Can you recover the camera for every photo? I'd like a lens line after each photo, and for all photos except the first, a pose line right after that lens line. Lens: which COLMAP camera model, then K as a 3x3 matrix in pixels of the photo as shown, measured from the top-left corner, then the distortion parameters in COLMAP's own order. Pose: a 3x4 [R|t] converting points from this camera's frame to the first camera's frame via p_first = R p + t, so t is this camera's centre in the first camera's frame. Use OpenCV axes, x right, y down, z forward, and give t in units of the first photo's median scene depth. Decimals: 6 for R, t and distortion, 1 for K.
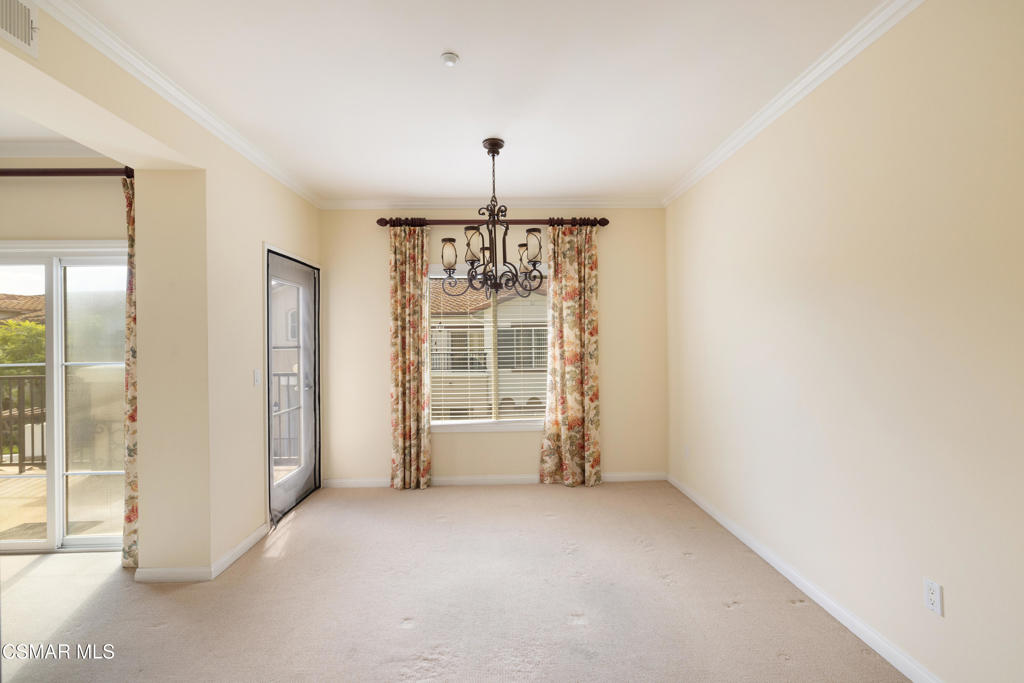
lens RADIAL K [[455.2, 0, 513.2], [0, 455.2, 336.5], [0, 0, 1]] dist [0.000750, 0.000197]
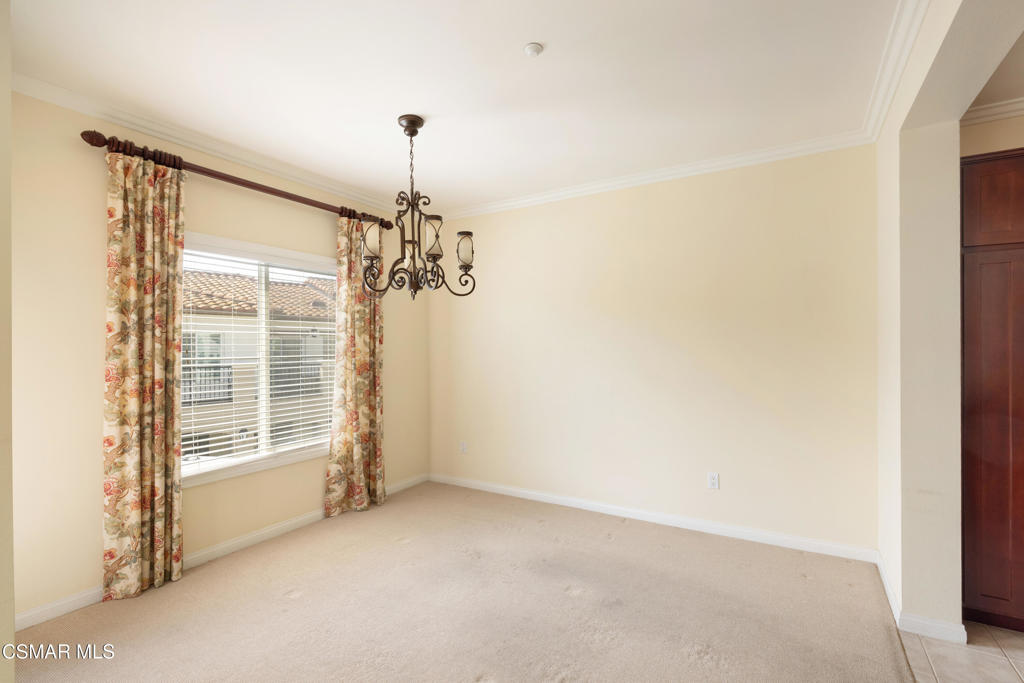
lens RADIAL K [[461.9, 0, 512.0], [0, 461.9, 341.5], [0, 0, 1]] dist [-0.003178, -0.000562]
pose [[0.554553, 0.017978, 0.831954, -0.475149], [-0.010248, 0.999838, -0.014775, 0.005686], [-0.832086, -0.000332, 0.554647, 0.248339]]
